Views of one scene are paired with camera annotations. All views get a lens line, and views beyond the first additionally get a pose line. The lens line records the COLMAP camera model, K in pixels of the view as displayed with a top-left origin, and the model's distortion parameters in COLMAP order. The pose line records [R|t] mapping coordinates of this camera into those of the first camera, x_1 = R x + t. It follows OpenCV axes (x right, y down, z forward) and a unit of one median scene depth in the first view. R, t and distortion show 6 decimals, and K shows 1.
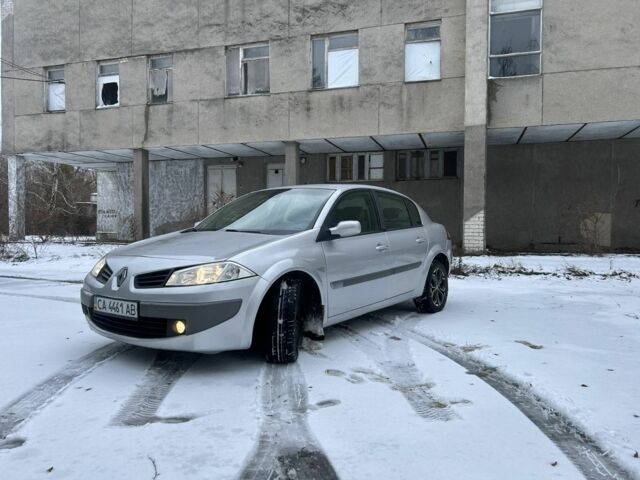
lens RADIAL K [[507.8, 0, 319.9], [0, 507.8, 238.7], [0, 0, 1]] dist [0.028487, -0.004202]
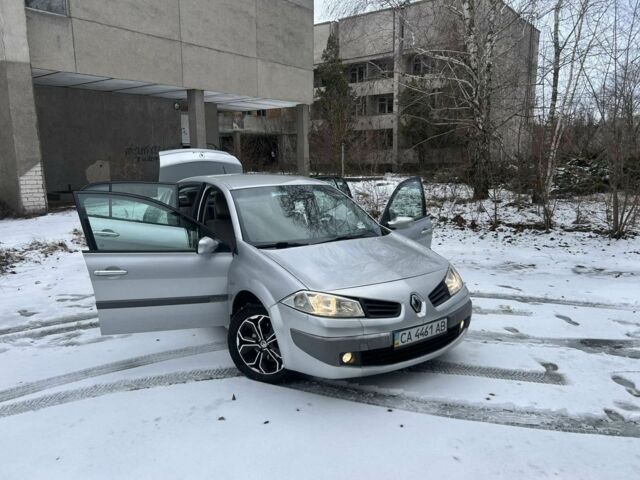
lens RADIAL K [[507.8, 0, 319.9], [0, 507.8, 239.2], [0, 0, 1]] dist [0.028487, -0.004202]
pose [[0.292041, -0.172549, 0.940712, -0.406372], [0.025449, 0.984645, 0.172706, -0.067411], [-0.956067, -0.026497, 0.291947, 0.265003]]
